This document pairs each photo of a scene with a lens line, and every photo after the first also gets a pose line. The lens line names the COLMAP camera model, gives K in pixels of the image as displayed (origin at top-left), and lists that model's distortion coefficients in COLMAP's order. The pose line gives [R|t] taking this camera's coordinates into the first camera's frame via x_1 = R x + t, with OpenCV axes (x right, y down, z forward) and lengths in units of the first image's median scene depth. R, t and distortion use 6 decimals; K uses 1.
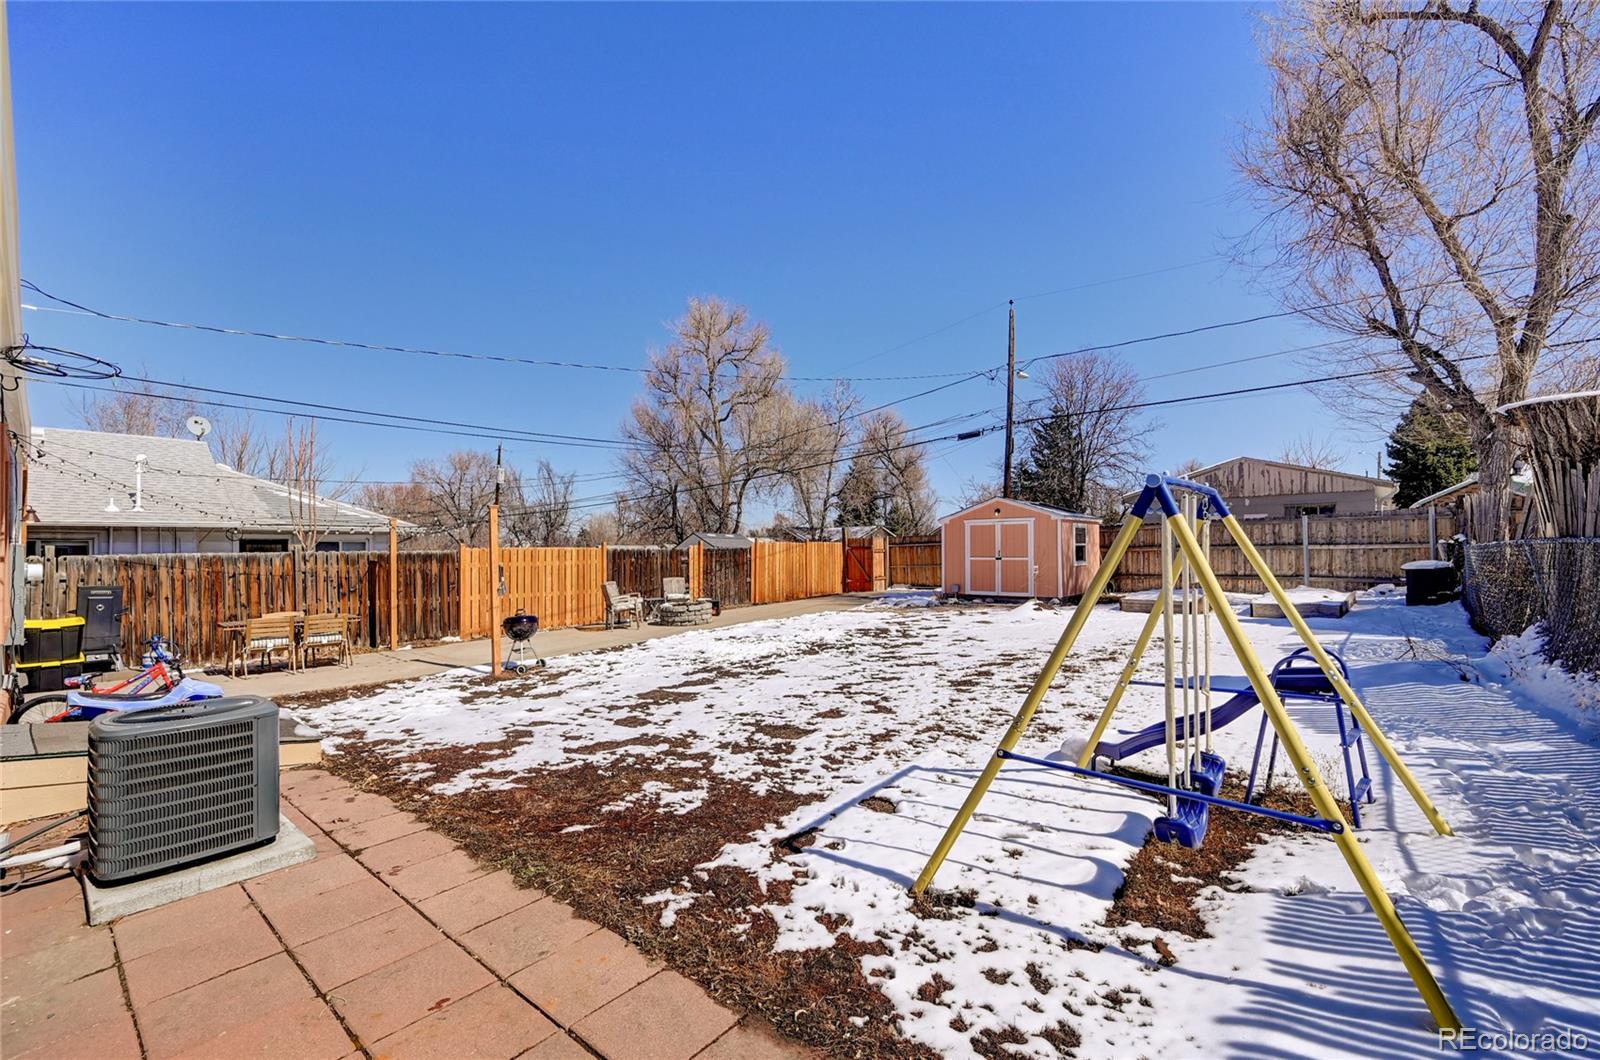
lens RADIAL K [[644.6, 0, 812.2], [0, 644.6, 541.3], [0, 0, 1]] dist [0.001191, 0.000512]
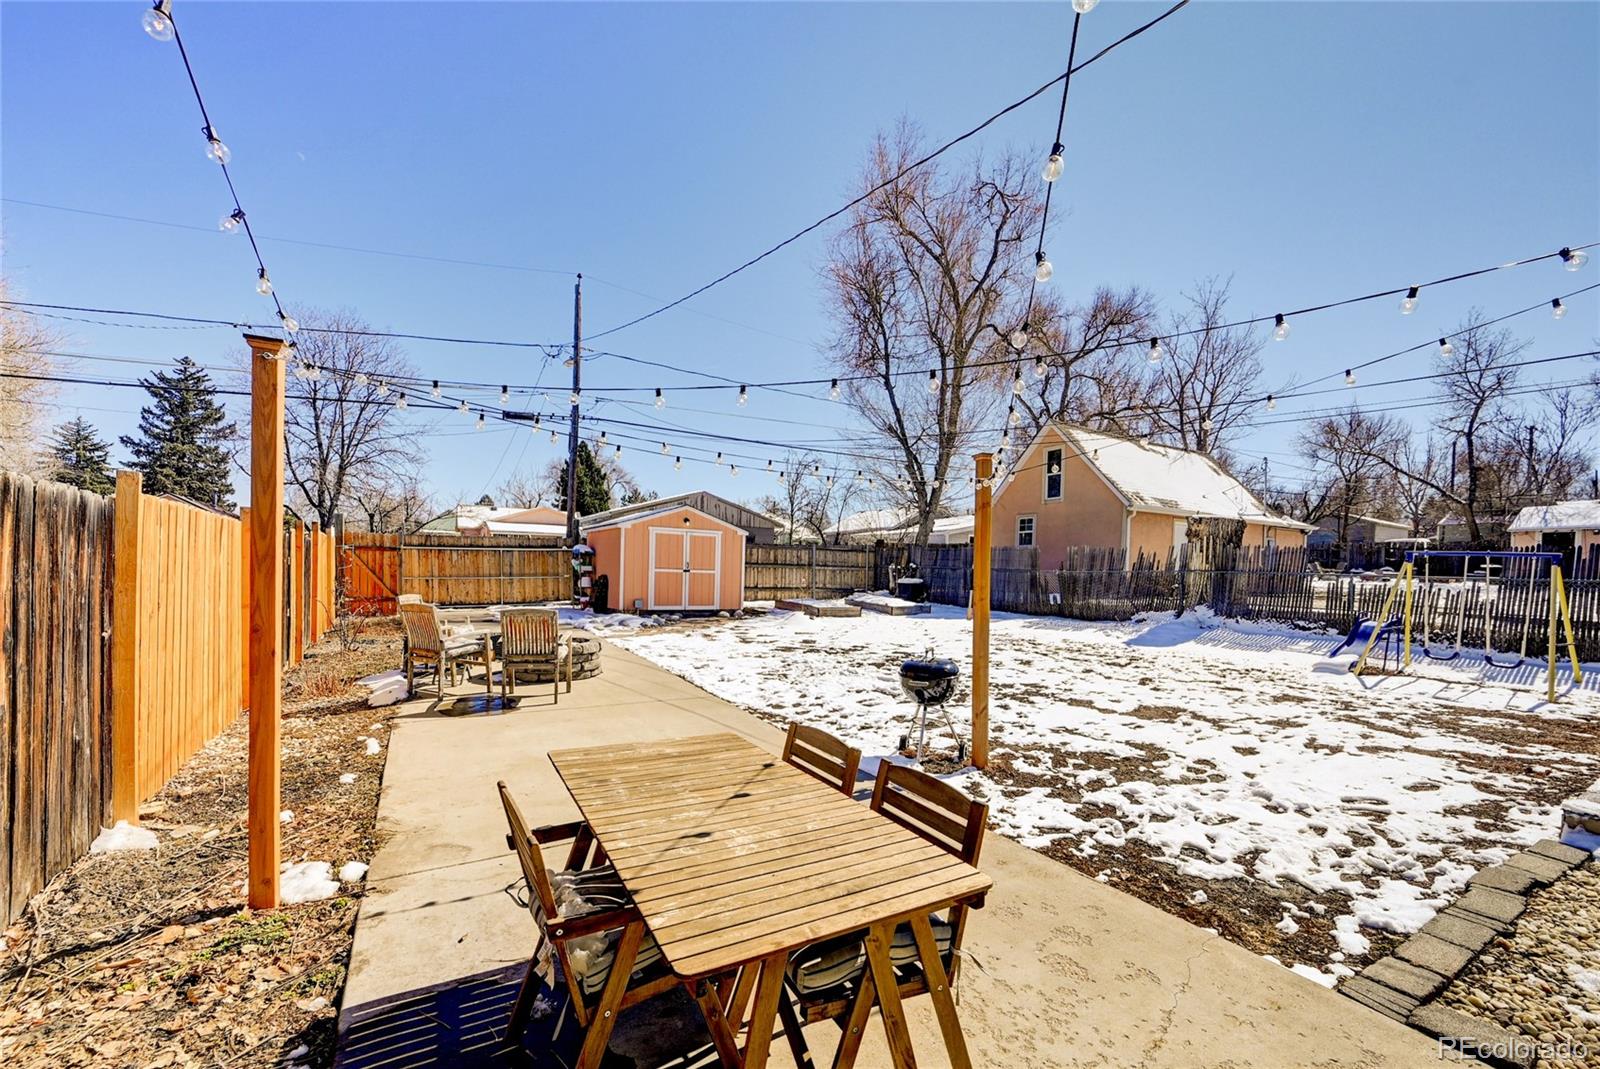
lens RADIAL K [[668.9, 0, 799.5], [0, 668.9, 589.2], [0, 0, 1]] dist [-0.000304, 0.000003]
pose [[0.315674, -0.004720, 0.948856, -0.569631], [-0.042956, 0.998891, 0.019260, 0.026694], [-0.947895, -0.046839, 0.315121, 0.516020]]
